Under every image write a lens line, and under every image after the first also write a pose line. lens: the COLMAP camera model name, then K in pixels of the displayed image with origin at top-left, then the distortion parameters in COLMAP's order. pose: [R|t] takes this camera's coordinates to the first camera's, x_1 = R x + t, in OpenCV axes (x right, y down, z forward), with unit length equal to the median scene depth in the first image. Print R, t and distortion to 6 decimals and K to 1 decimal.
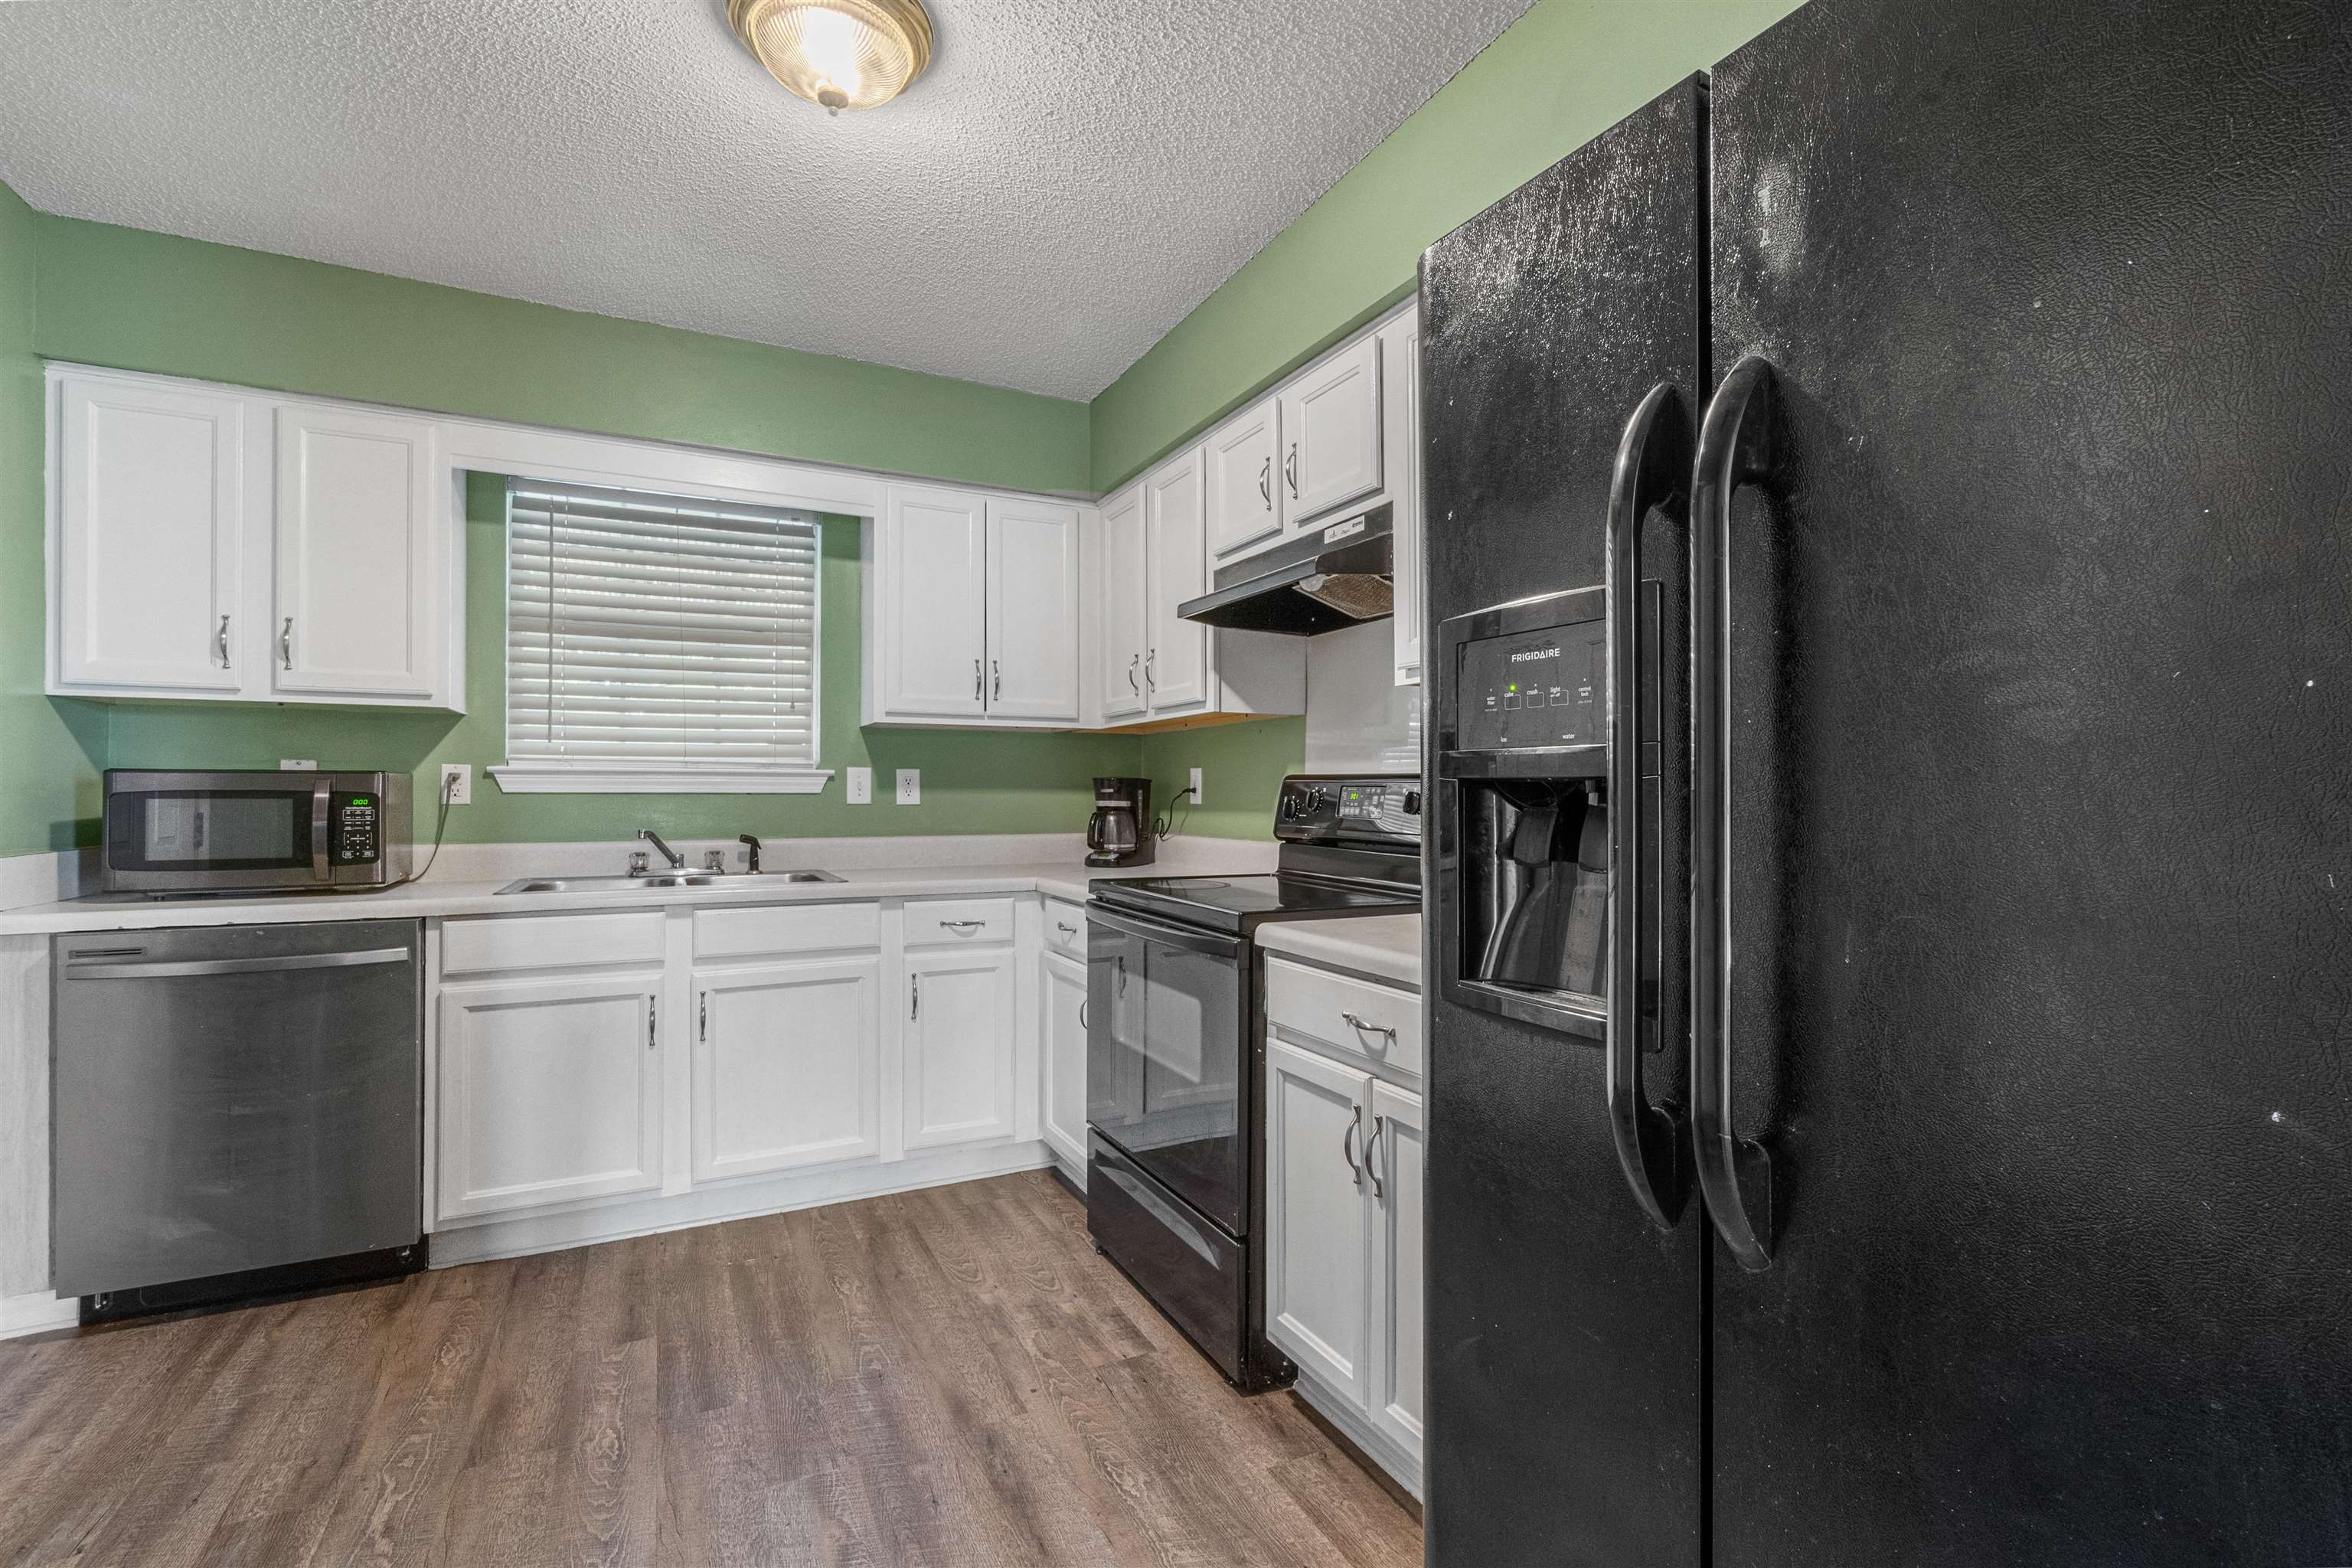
lens RADIAL K [[1037.9, 0, 1190.9], [0, 1037.9, 786.5], [0, 0, 1]] dist [-0.003314, -0.000816]
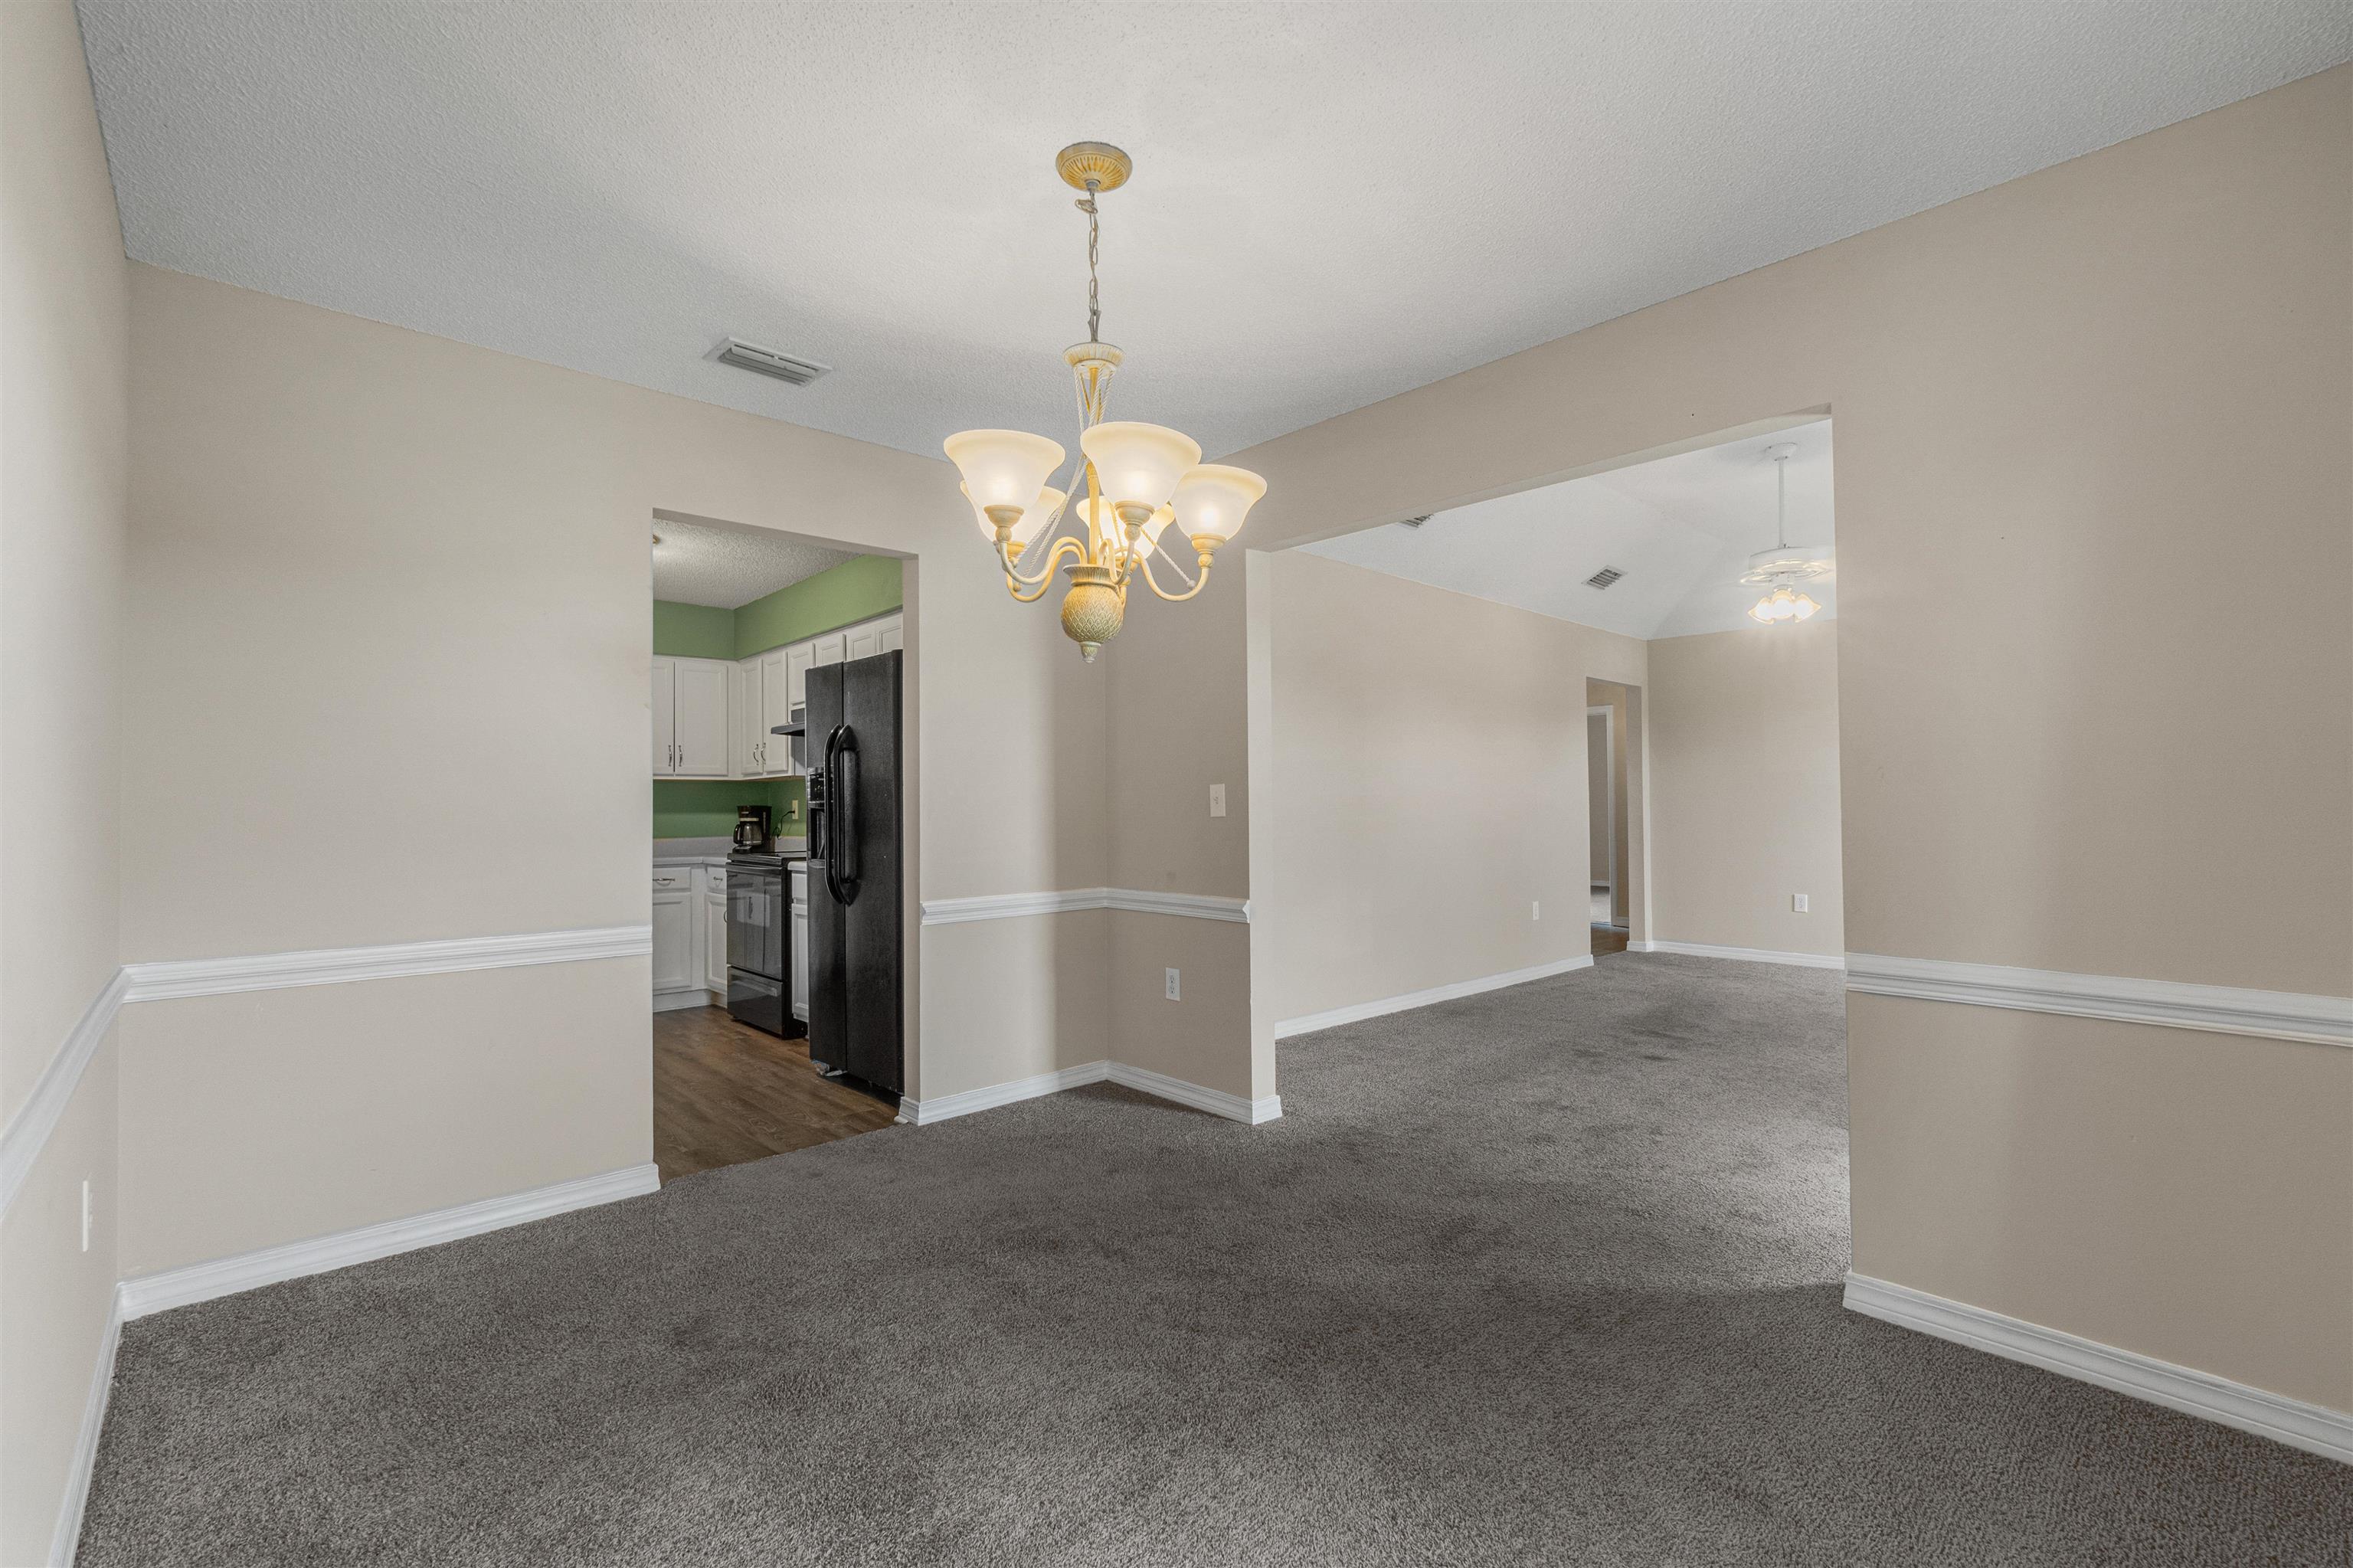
lens RADIAL K [[1038.4, 0, 1170.5], [0, 1038.4, 778.1], [0, 0, 1]] dist [-0.003314, -0.000816]
pose [[0.966309, -0.006834, 0.257293, 0.226950], [0.013851, 0.999580, -0.025471, -0.000537], [-0.257011, 0.028176, 0.965998, -1.272447]]
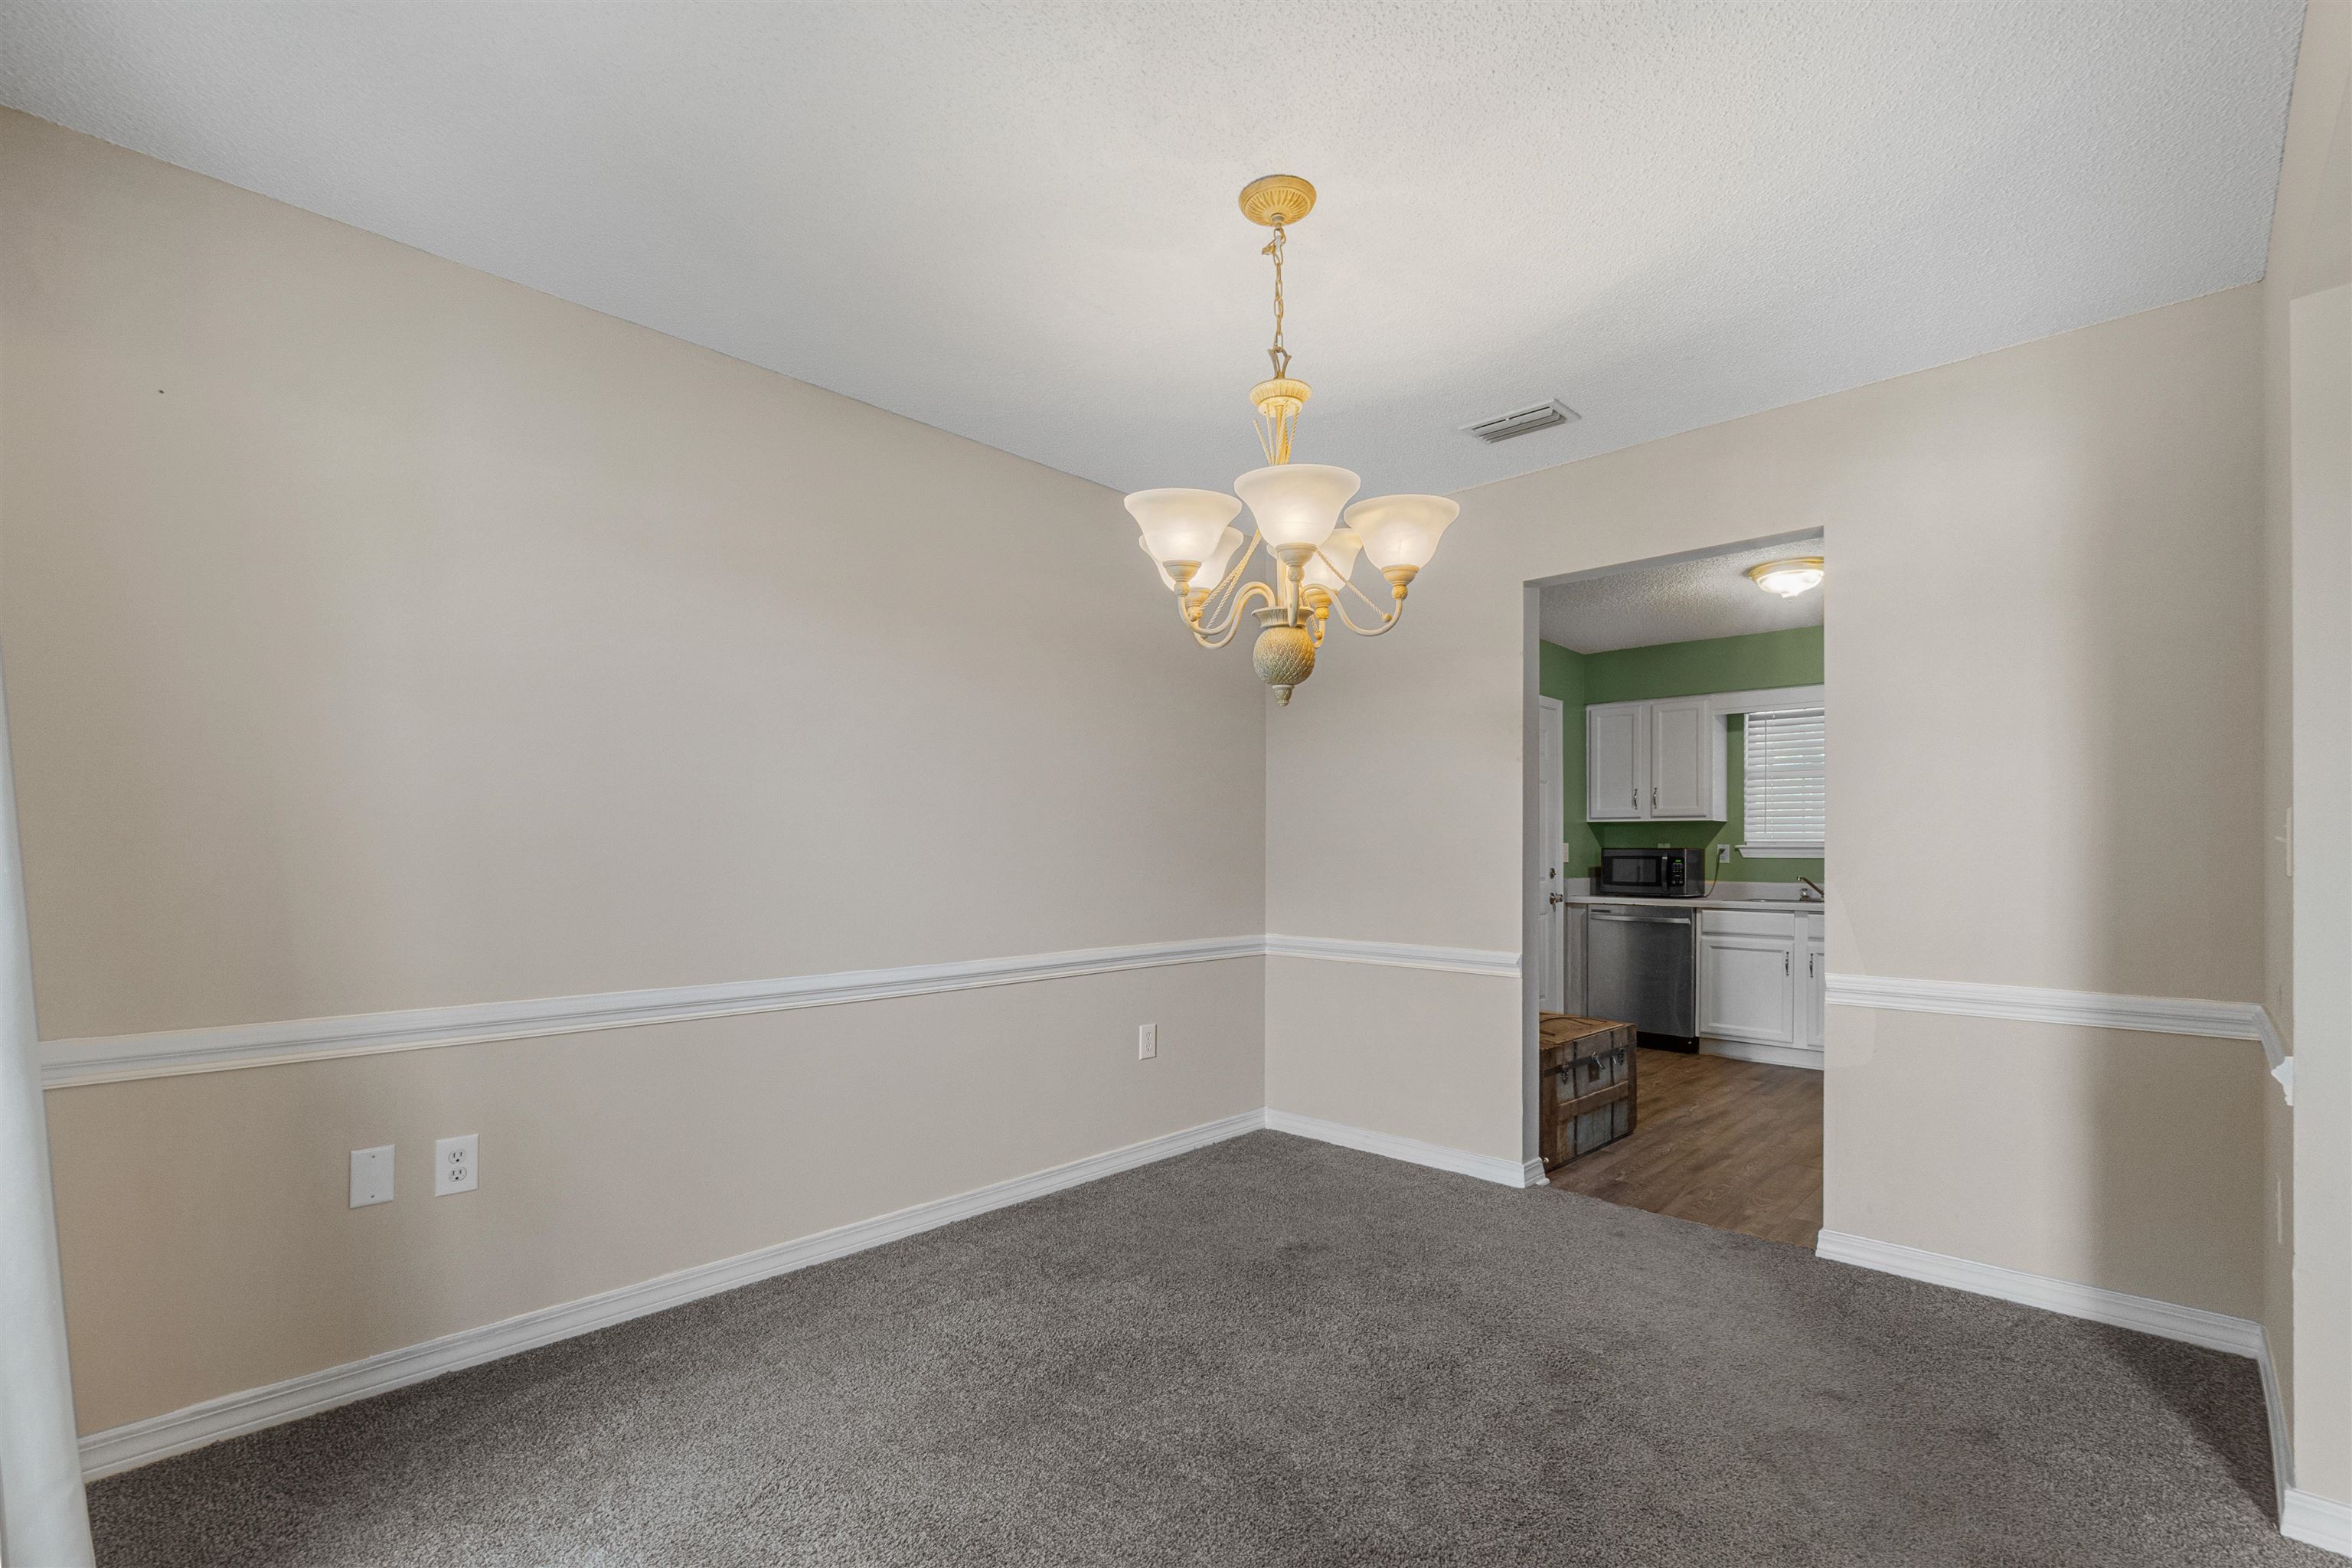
lens RADIAL K [[1037.9, 0, 1158.2], [0, 1037.9, 834.4], [0, 0, 1]] dist [-0.003314, -0.000816]
pose [[0.302905, -0.017699, -0.952856, 1.063291], [-0.003652, 0.999799, -0.019732, 0.004651], [0.953014, 0.009457, 0.302780, -0.839077]]
